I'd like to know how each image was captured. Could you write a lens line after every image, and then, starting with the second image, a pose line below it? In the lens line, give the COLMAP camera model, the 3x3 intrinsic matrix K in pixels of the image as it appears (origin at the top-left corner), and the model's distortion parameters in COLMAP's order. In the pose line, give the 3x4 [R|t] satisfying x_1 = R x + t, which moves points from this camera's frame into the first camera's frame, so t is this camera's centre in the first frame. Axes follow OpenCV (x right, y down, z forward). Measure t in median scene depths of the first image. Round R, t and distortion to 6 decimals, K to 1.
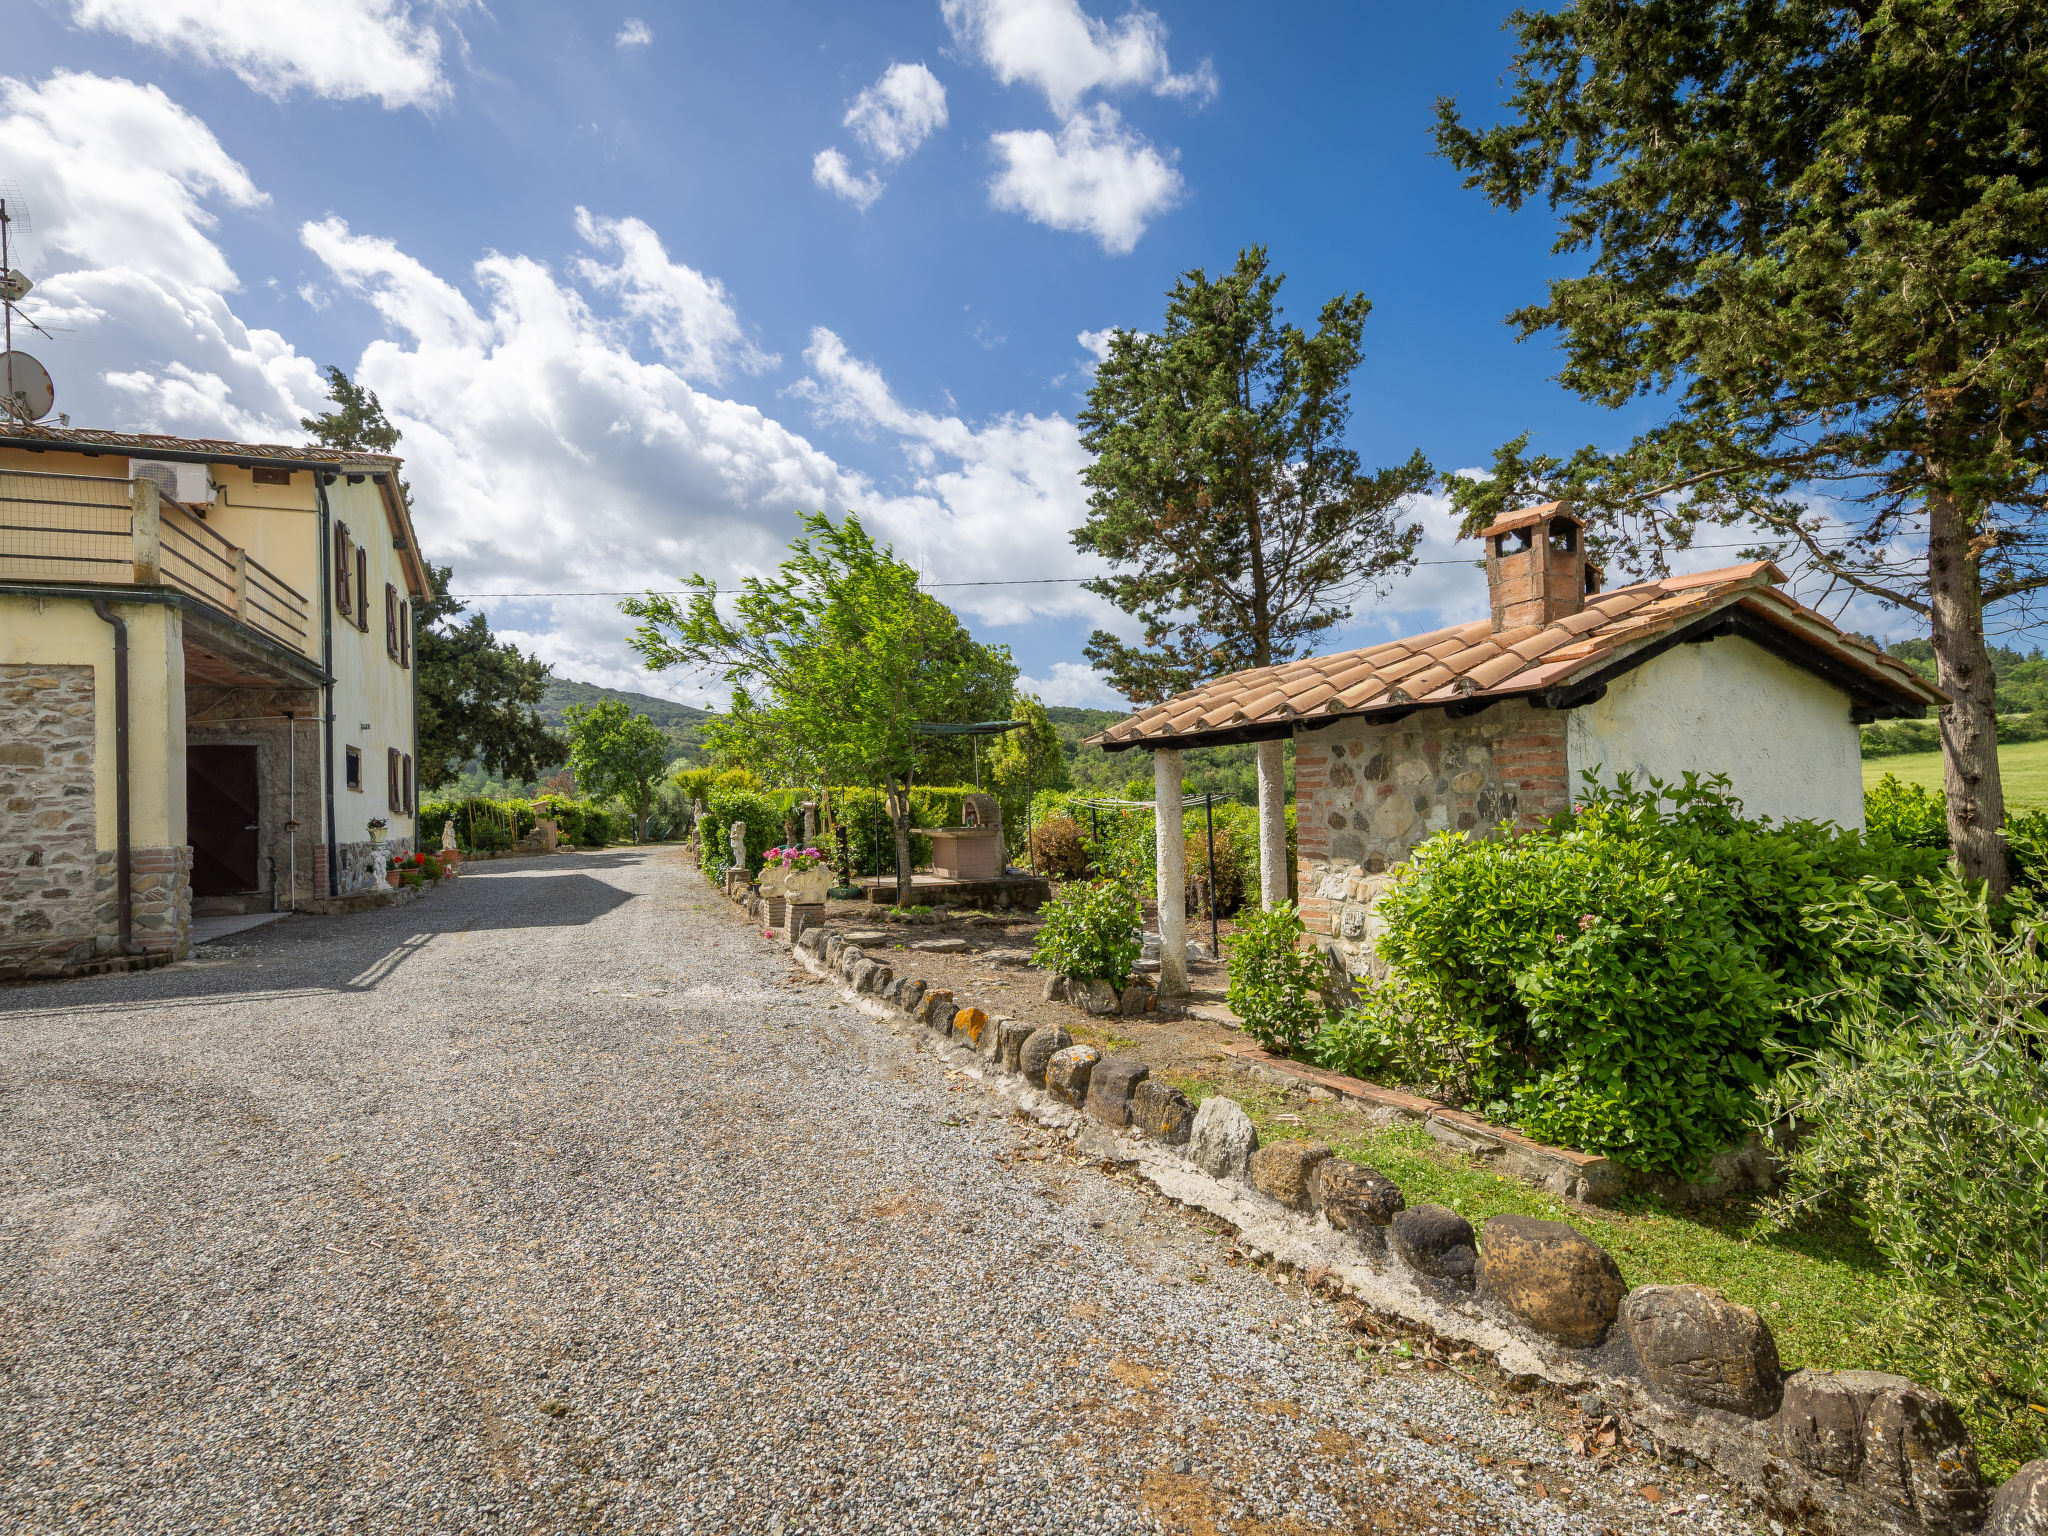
lens RADIAL K [[1047.3, 0, 1024.0], [0, 1047.3, 768.0], [0, 0, 1]] dist [0.022887, 0.000114]
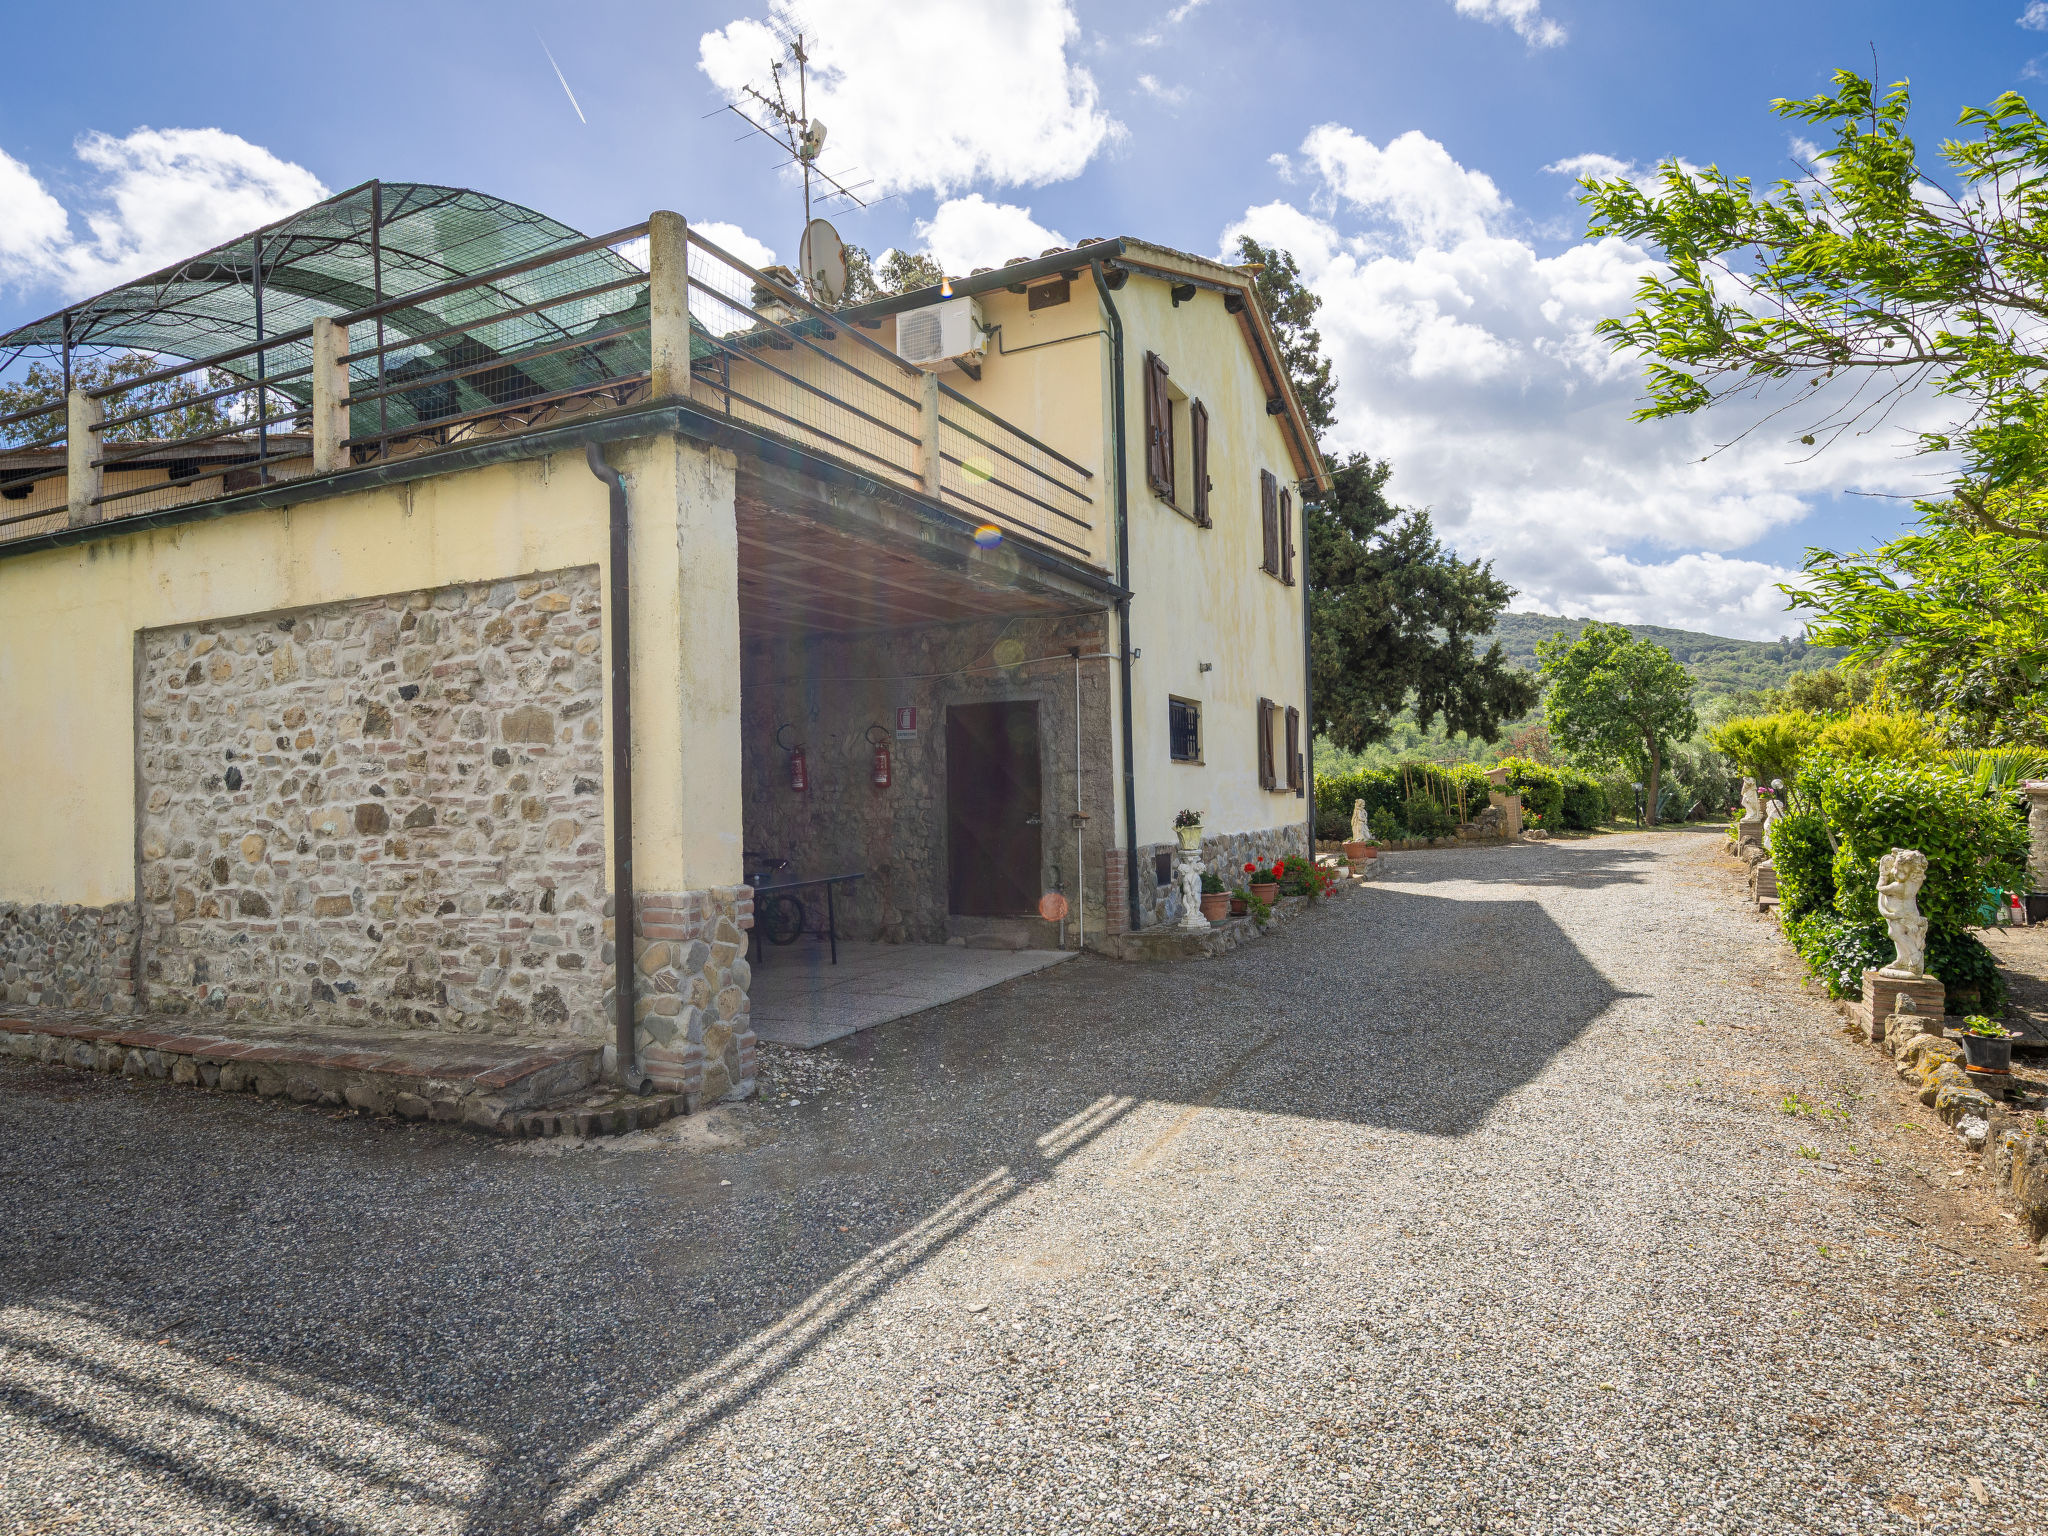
lens RADIAL K [[1151.6, 0, 1024.0], [0, 1151.6, 768.0], [0, 0, 1]] dist [0.003889, 0.001127]
pose [[0.660493, 0.005231, -0.750814, -0.165325], [0.026495, 0.999191, 0.030269, -0.000395], [0.750364, -0.039886, 0.659820, 0.473518]]
